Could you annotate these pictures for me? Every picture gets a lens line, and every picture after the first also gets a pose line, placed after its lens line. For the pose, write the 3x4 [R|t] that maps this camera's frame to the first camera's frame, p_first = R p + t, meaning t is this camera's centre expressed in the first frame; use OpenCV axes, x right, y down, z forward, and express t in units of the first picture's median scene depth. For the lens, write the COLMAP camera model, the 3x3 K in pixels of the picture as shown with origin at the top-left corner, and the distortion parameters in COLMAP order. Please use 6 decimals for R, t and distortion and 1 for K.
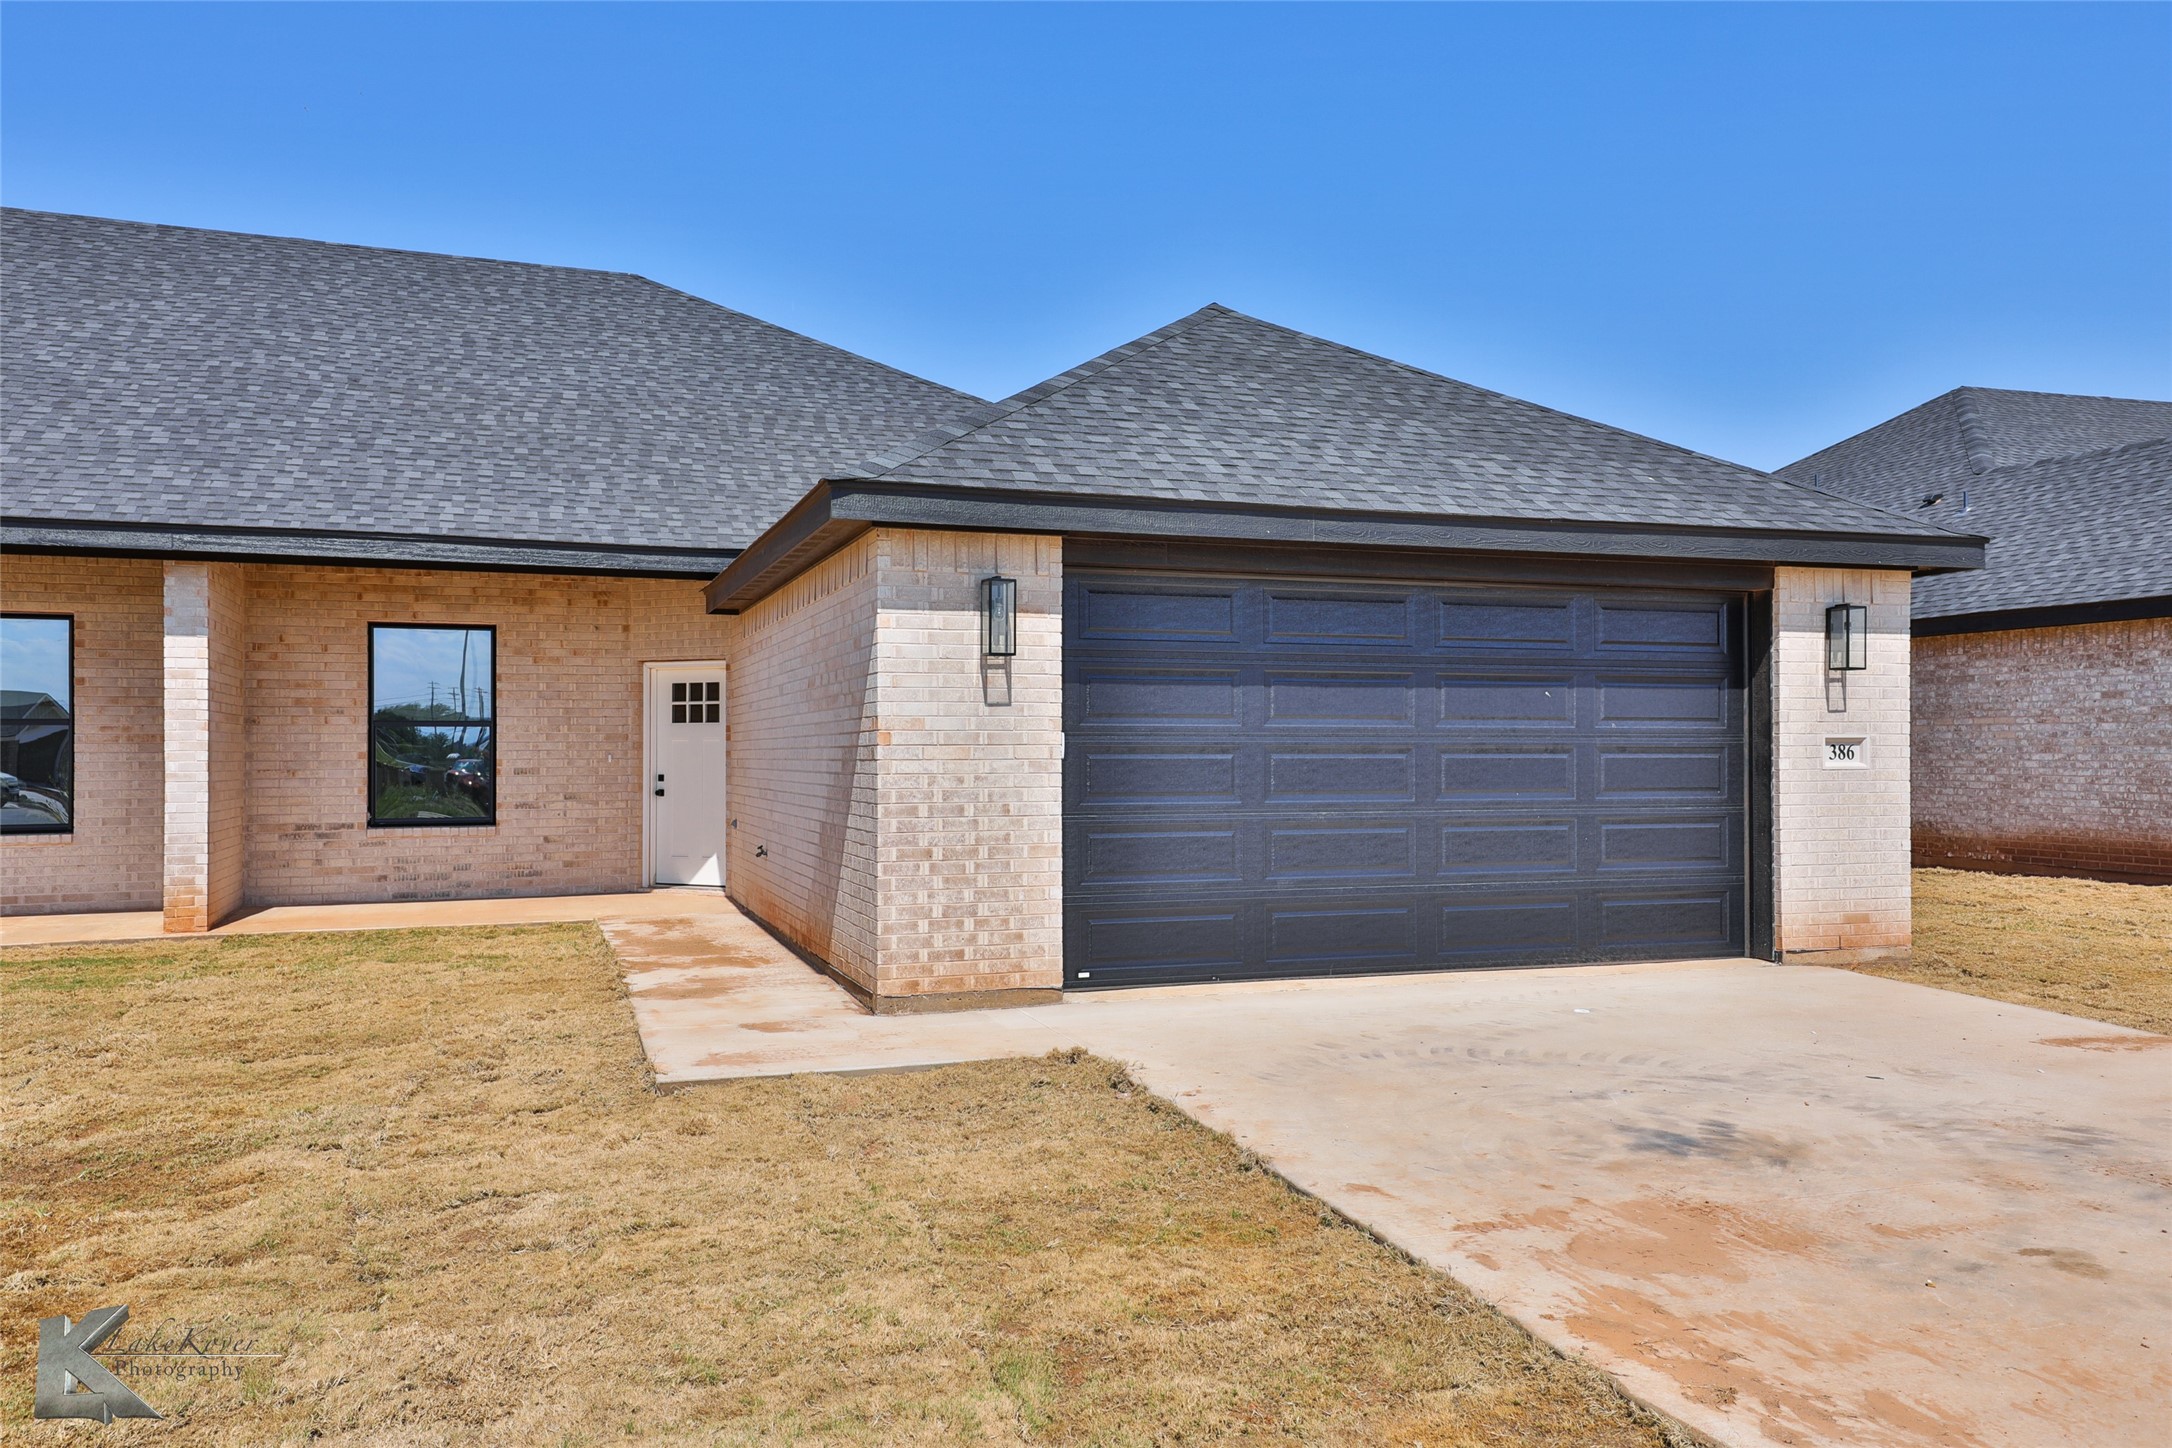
lens RADIAL K [[1582.8, 0, 1096.9], [0, 1582.8, 735.2], [0, 0, 1]] dist [0.039835, 0.017564]
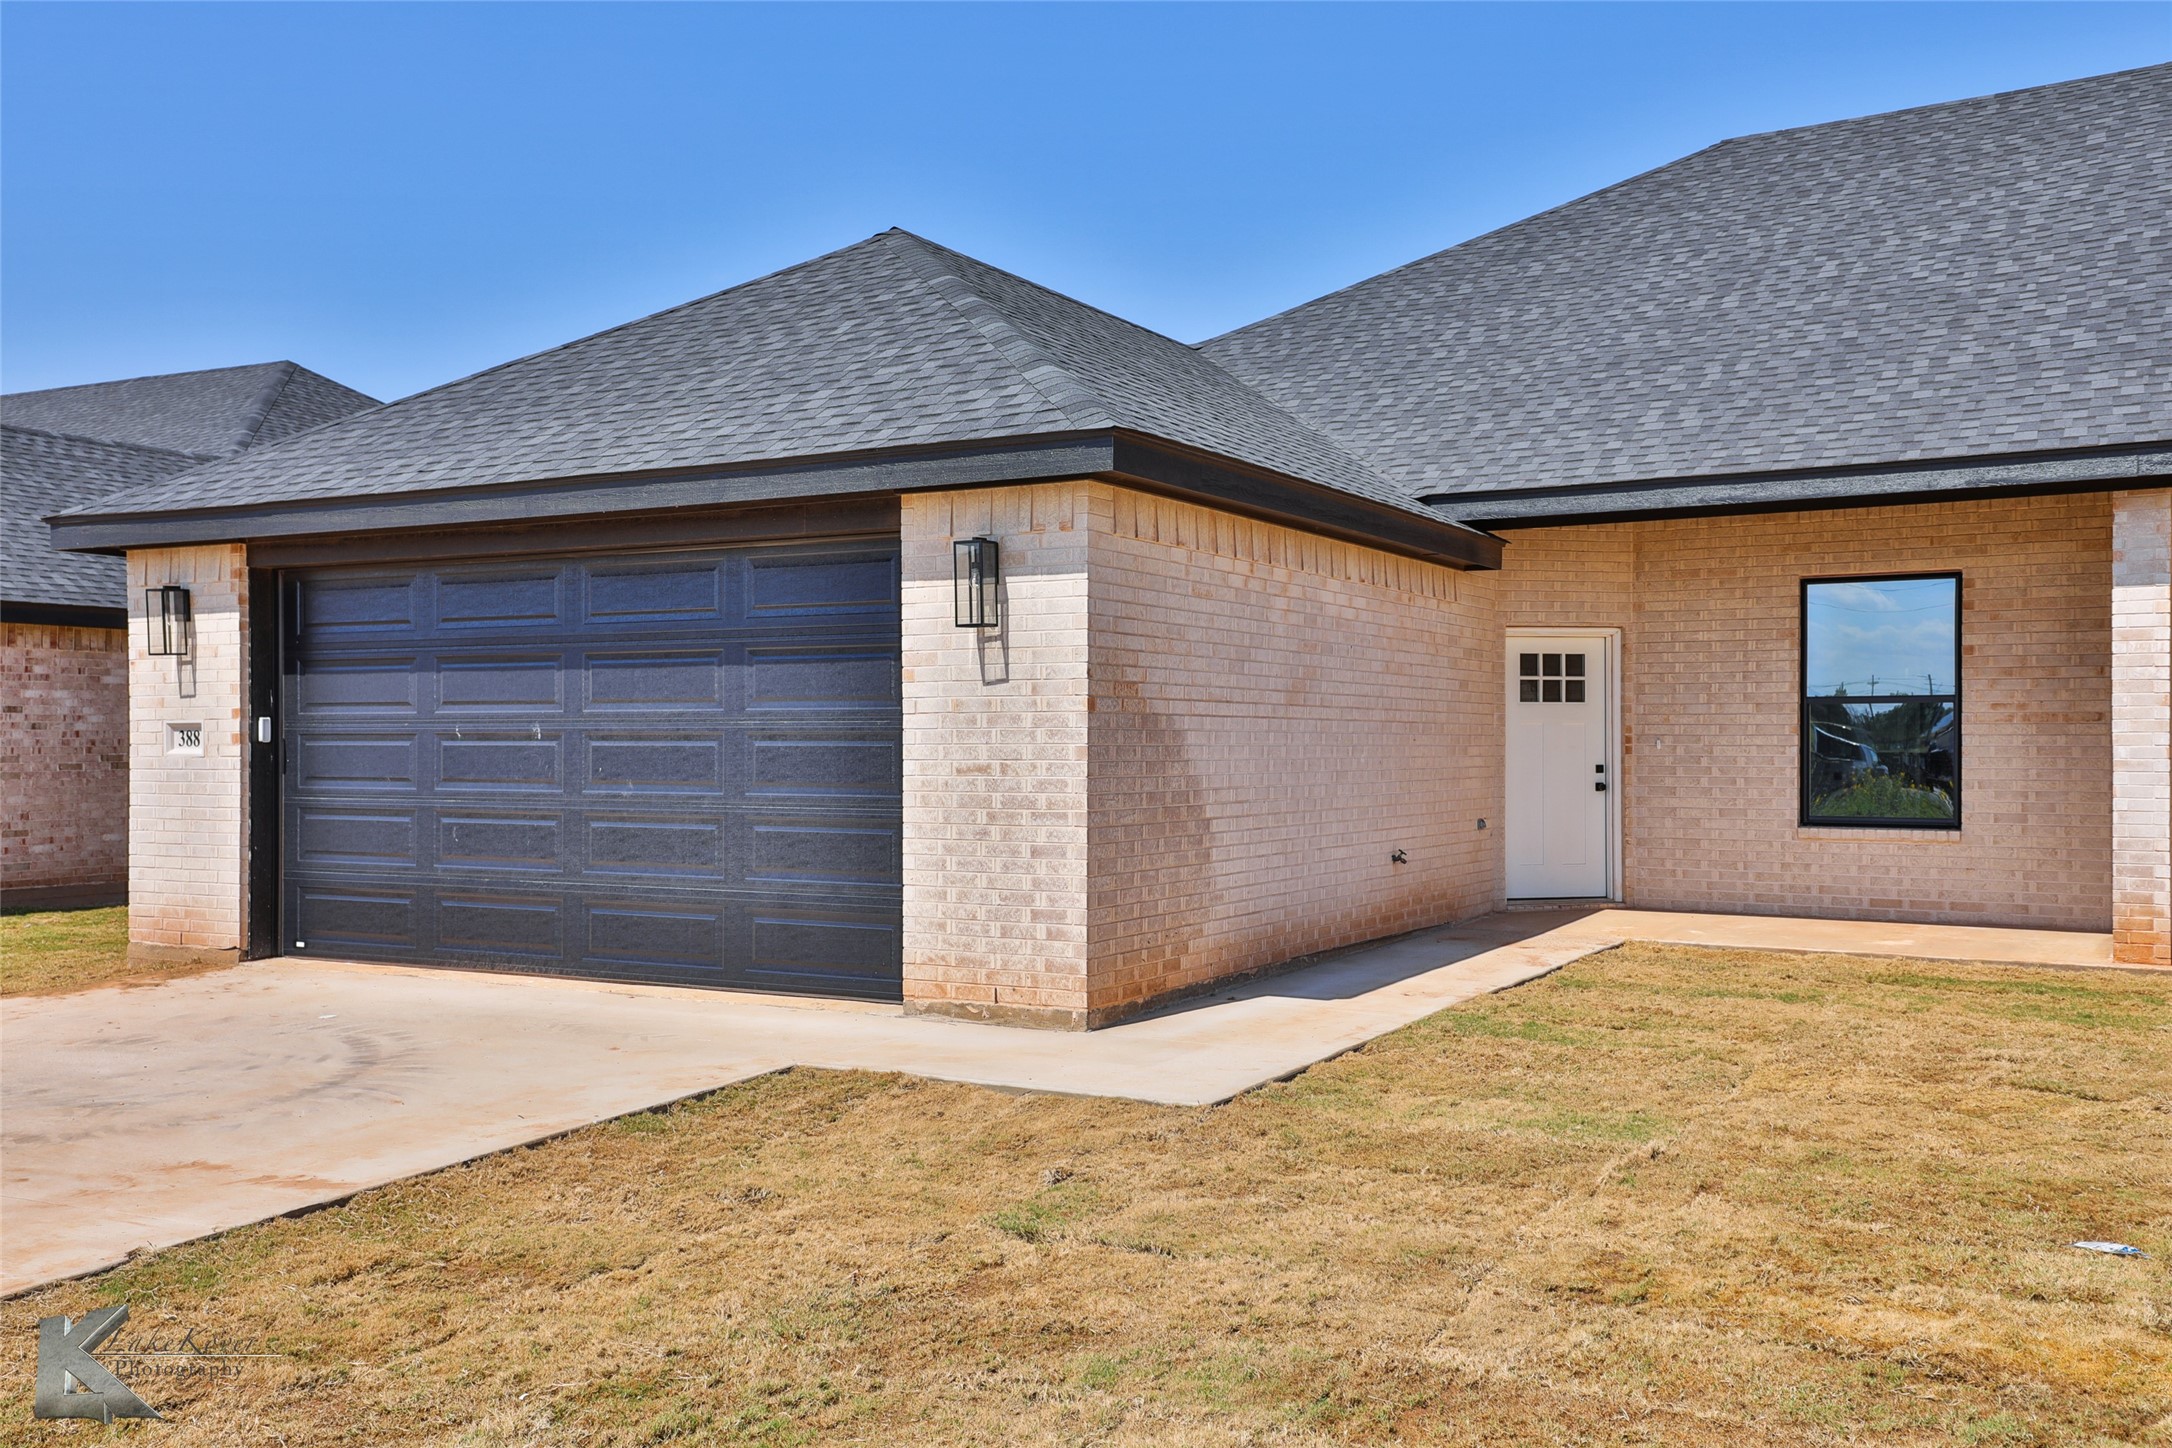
lens RADIAL K [[1920.2, 0, 1072.6], [0, 1920.2, 744.9], [0, 0, 1]] dist [0.090774, 0.017424]
pose [[0.645530, 0.005421, -0.763716, -0.168644], [0.004845, 0.999926, 0.011193, 0.002582], [0.763720, -0.010926, 0.645456, -0.020636]]
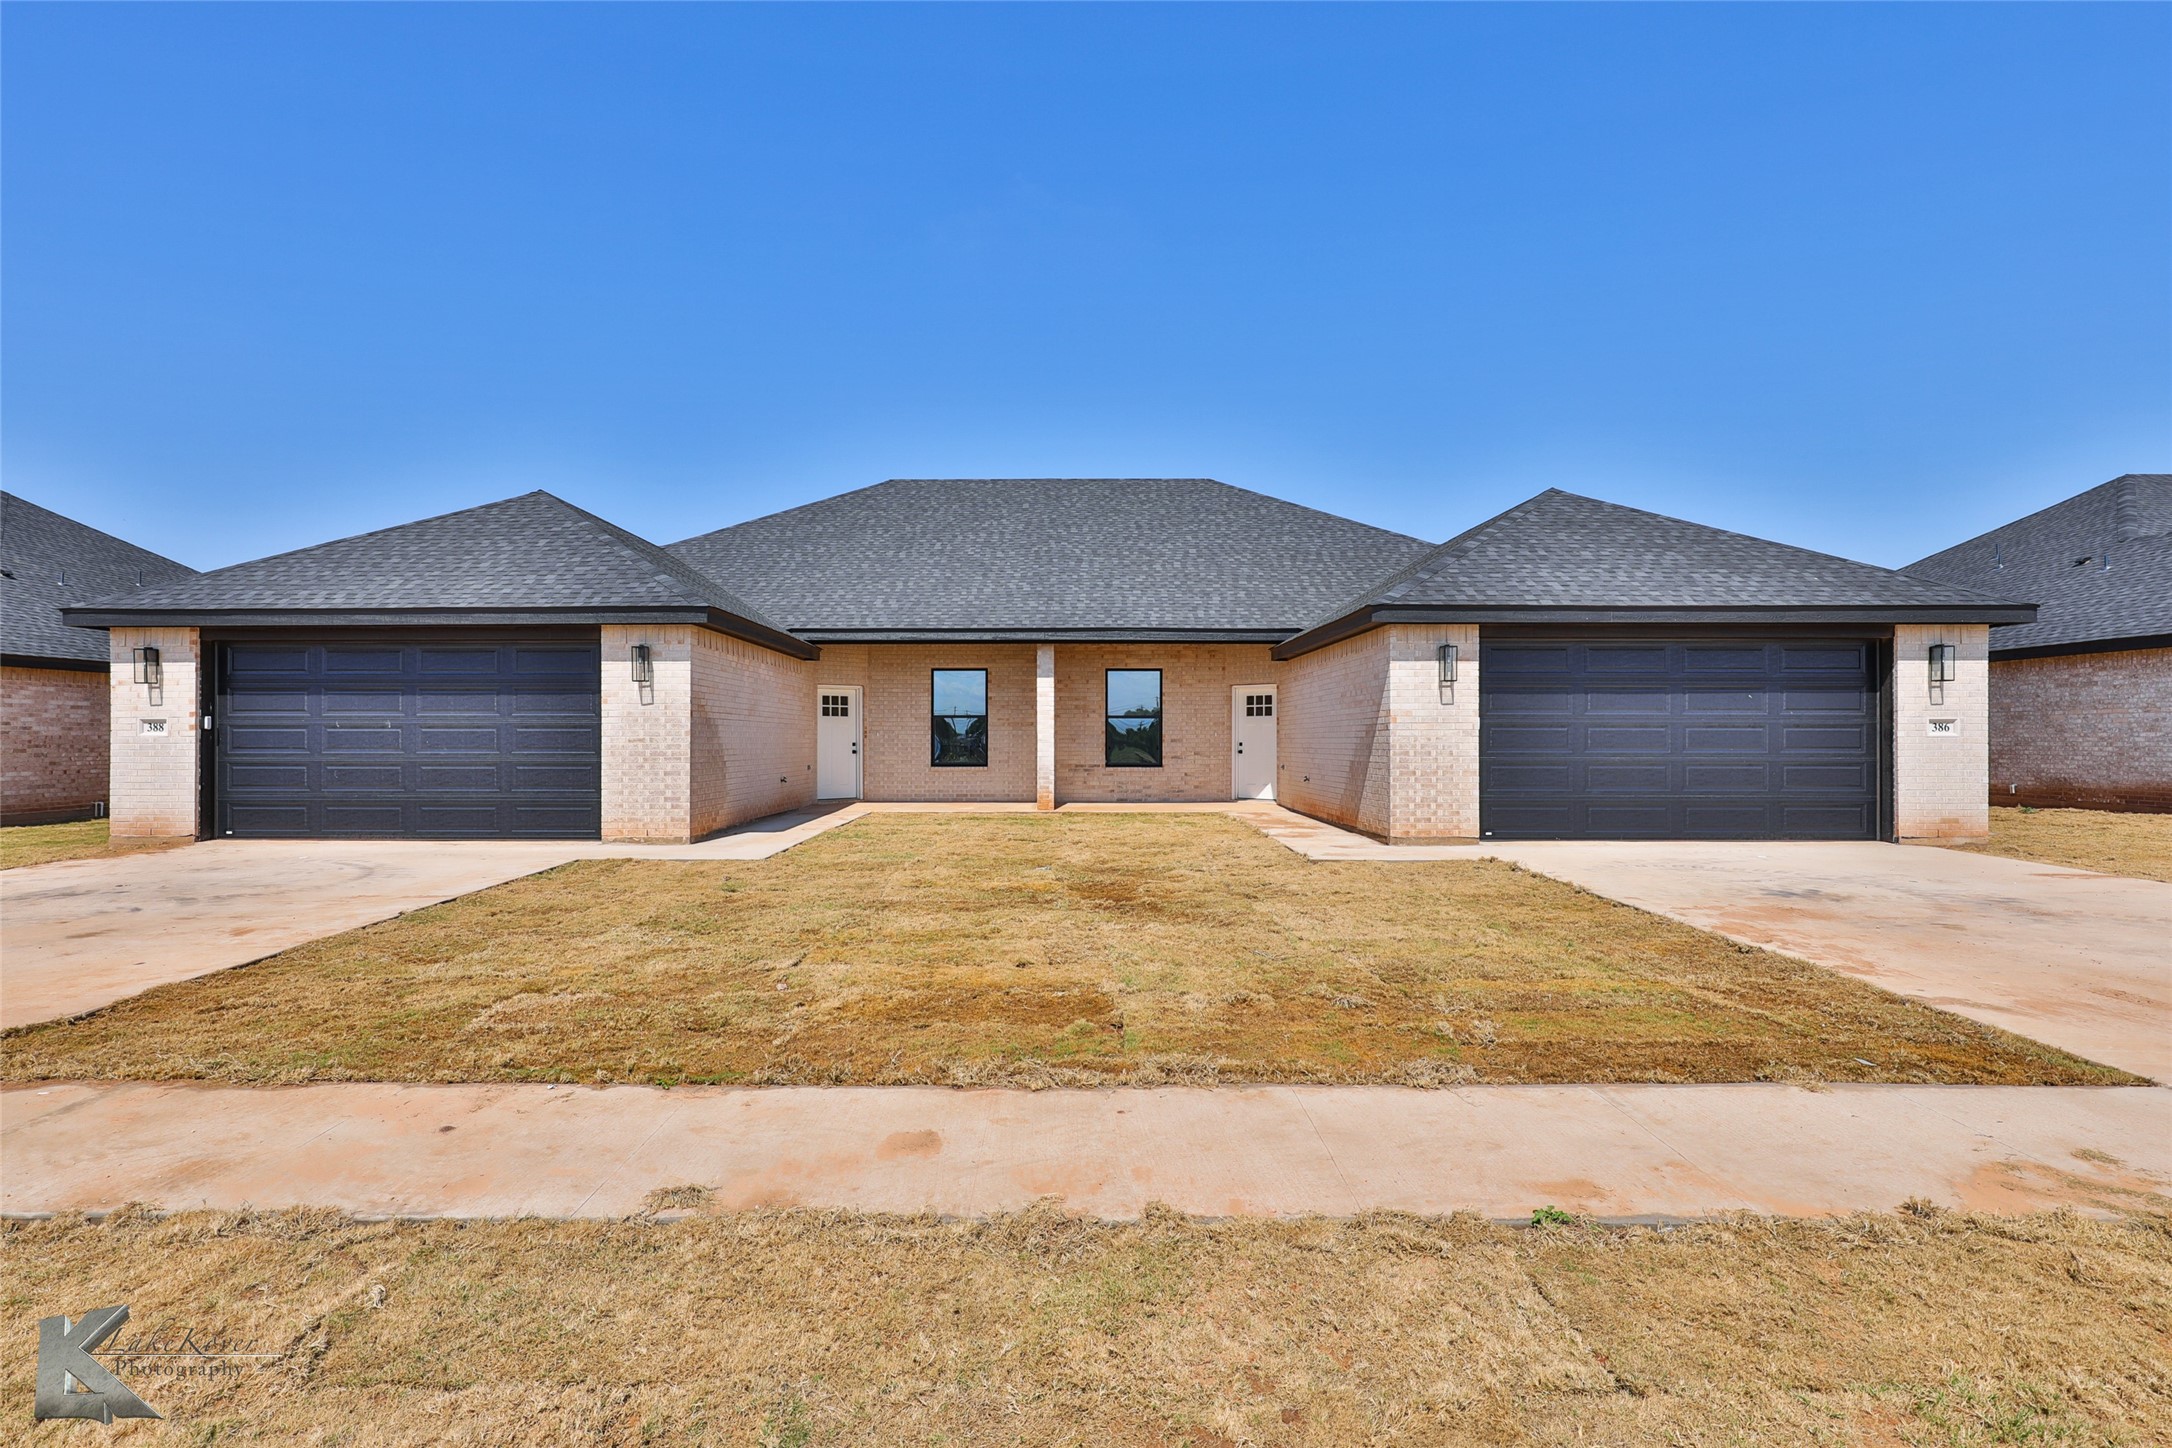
lens RADIAL K [[1054.6, 0, 1057.1], [0, 1054.6, 730.1], [0, 0, 1]] dist [-0.010703, 0.004997]
pose [[0.938570, -0.000250, -0.345089, -0.047103], [0.000529, 1.000000, 0.000714, 0.010489], [0.345089, -0.000853, 0.938570, -0.371118]]
